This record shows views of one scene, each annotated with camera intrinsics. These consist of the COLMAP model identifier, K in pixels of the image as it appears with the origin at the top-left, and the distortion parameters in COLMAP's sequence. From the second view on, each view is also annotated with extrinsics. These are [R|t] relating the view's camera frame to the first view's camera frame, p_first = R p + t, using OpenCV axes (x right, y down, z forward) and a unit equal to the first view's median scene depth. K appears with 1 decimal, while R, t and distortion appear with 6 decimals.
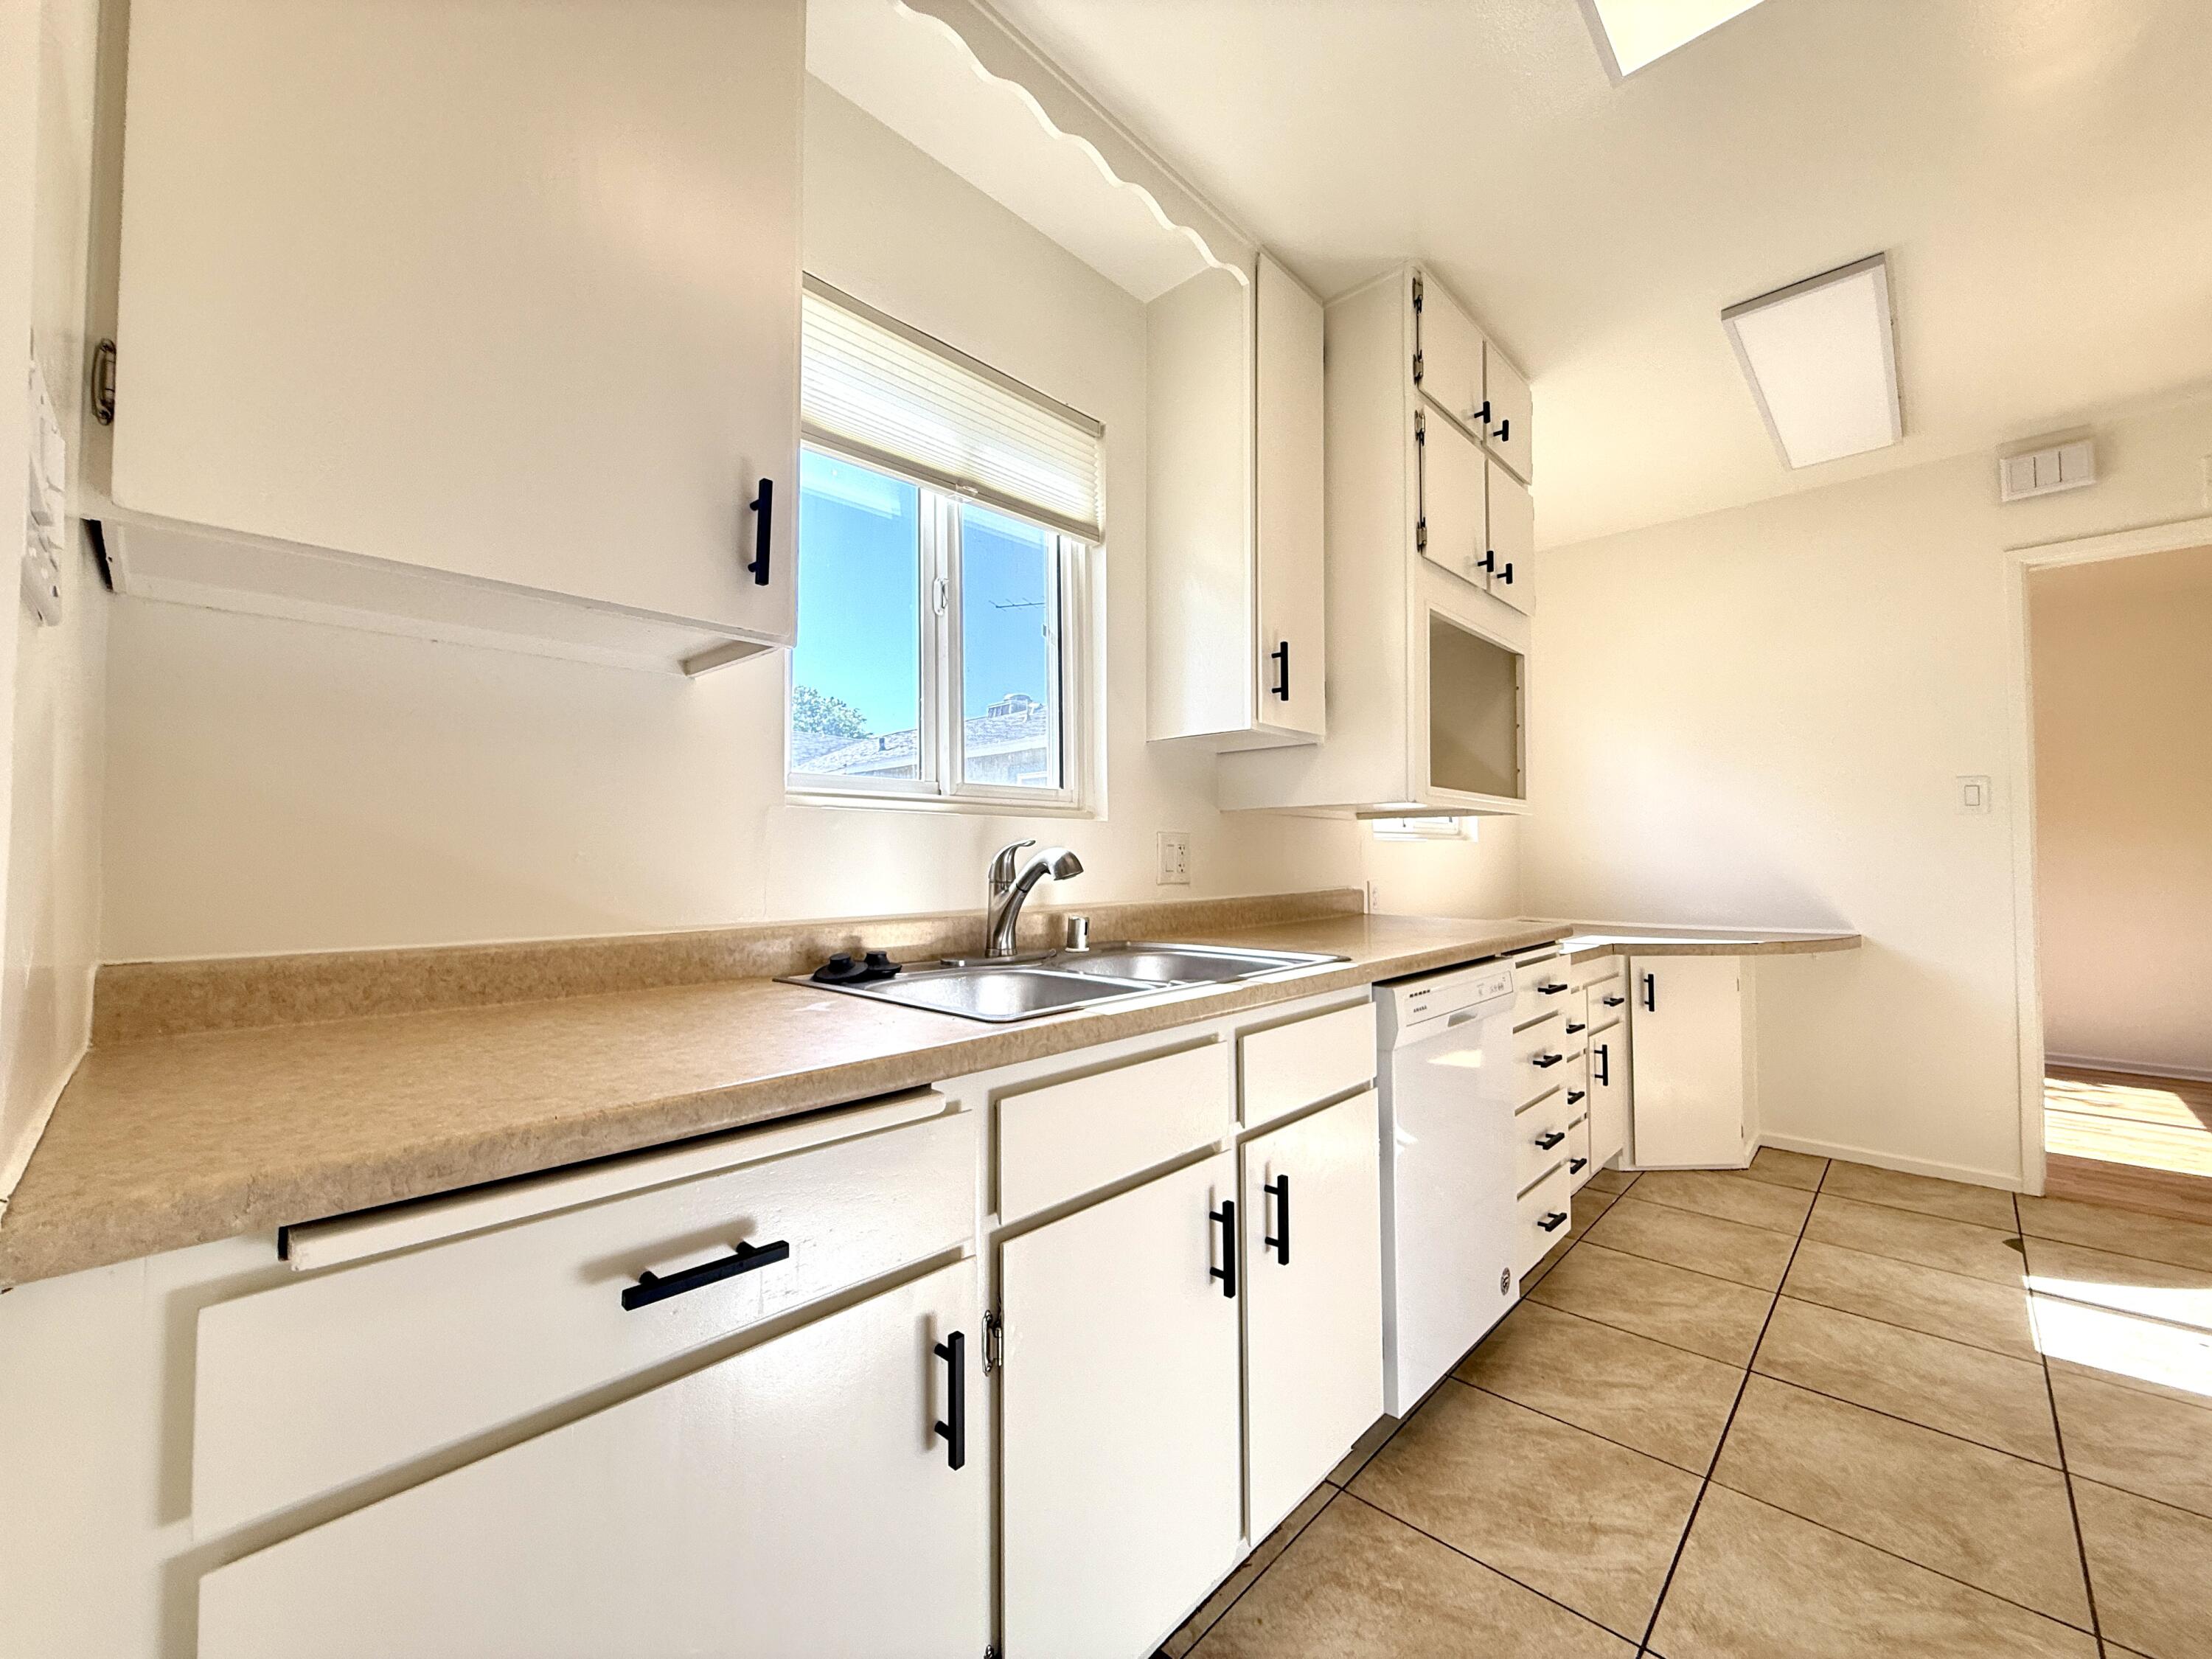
lens RADIAL K [[883.3, 0, 1103.7], [0, 883.3, 829.3], [0, 0, 1]] dist [-0.001512, 0.000720]
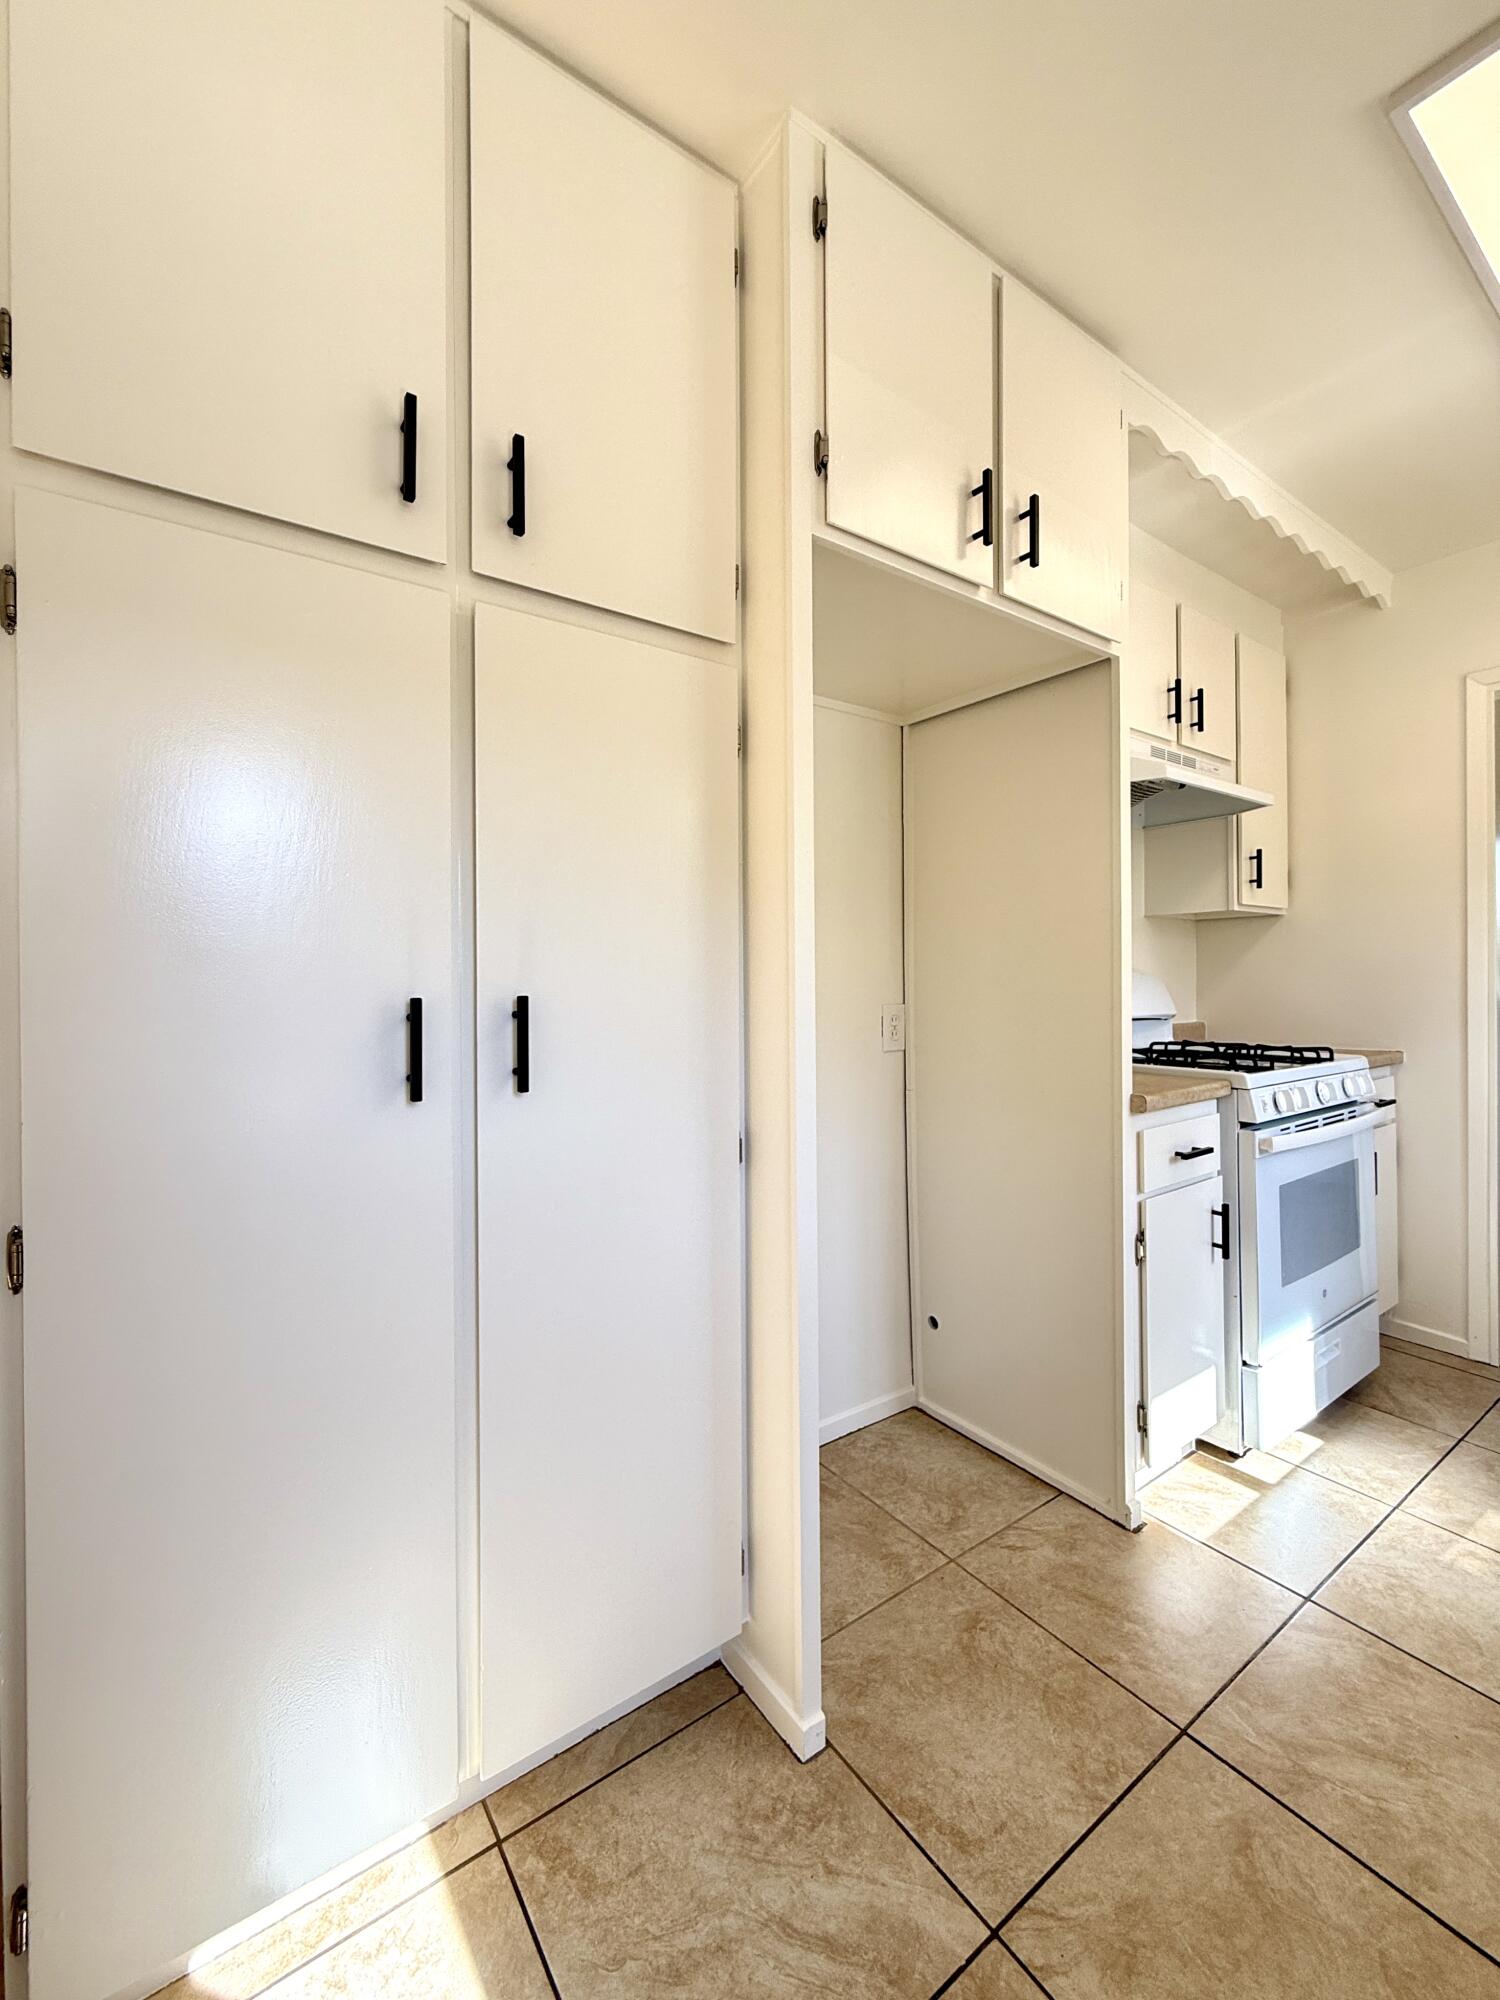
lens RADIAL K [[820.0, 0, 751.4], [0, 820.0, 981.7], [0, 0, 1]] dist [-0.000913, 0.000309]
pose [[-0.982175, 0.010463, 0.187678, 0.879314], [0.004962, 0.999545, -0.029757, 0.002950], [-0.187904, -0.028295, -0.981780, 1.289852]]
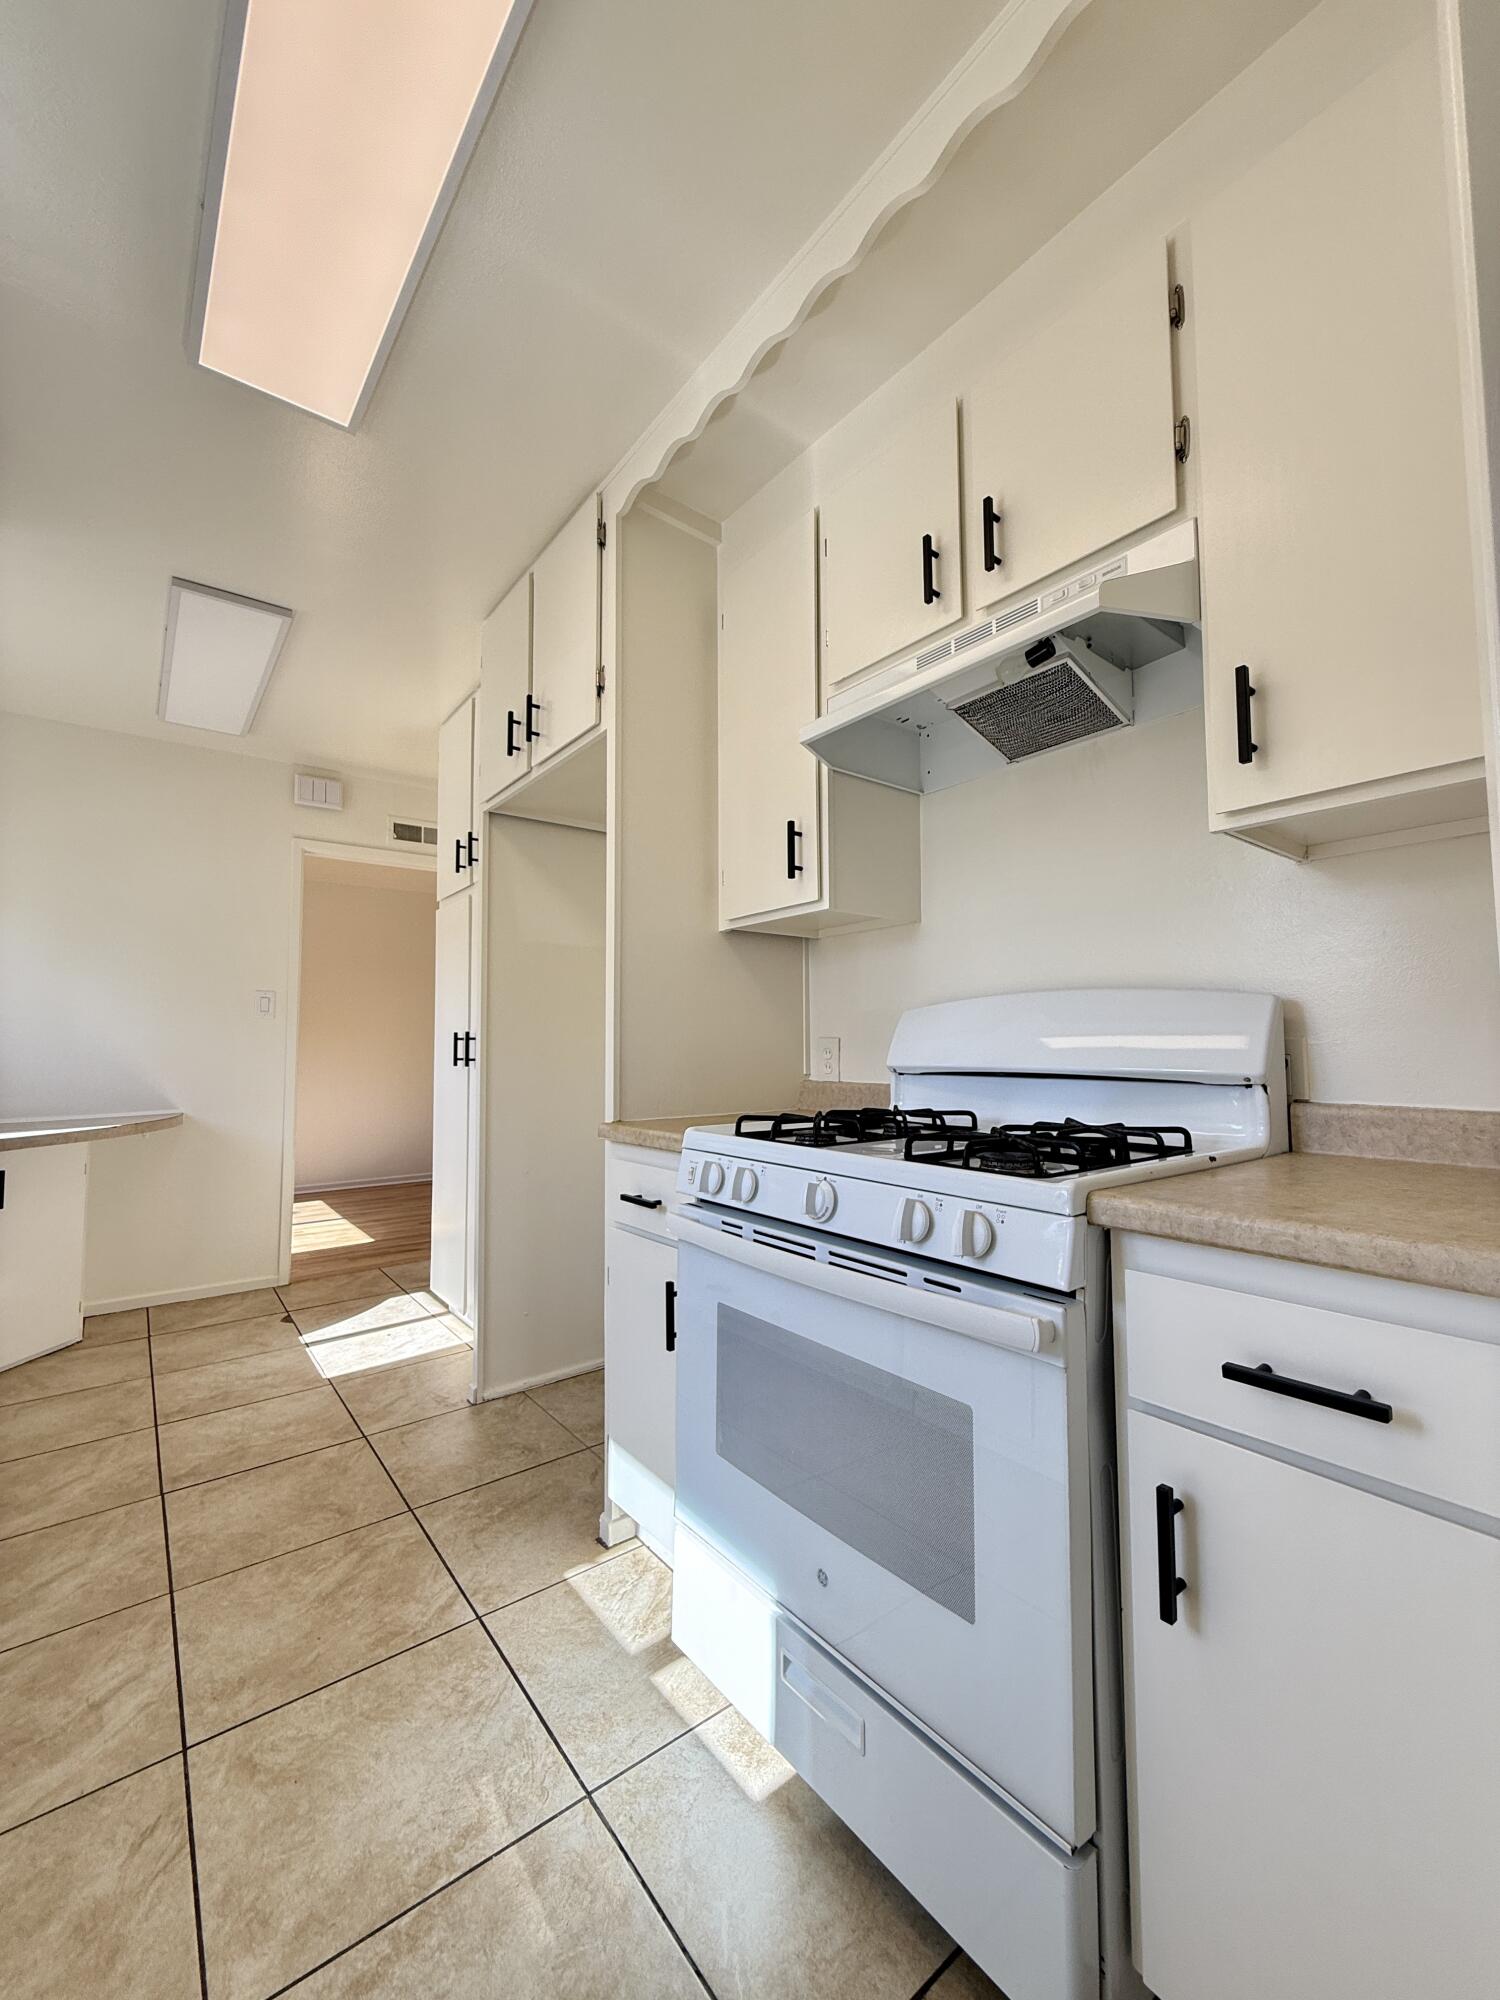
lens RADIAL K [[798.7, 0, 750.0], [0, 798.7, 1000.0], [0, 0, 1]] dist [-0.001512, 0.000720]
pose [[0.144101, 0.061750, 0.987634, -0.207707], [-0.026993, 0.997925, -0.058455, 0.009242], [-0.989195, -0.018235, 0.145469, 0.094478]]
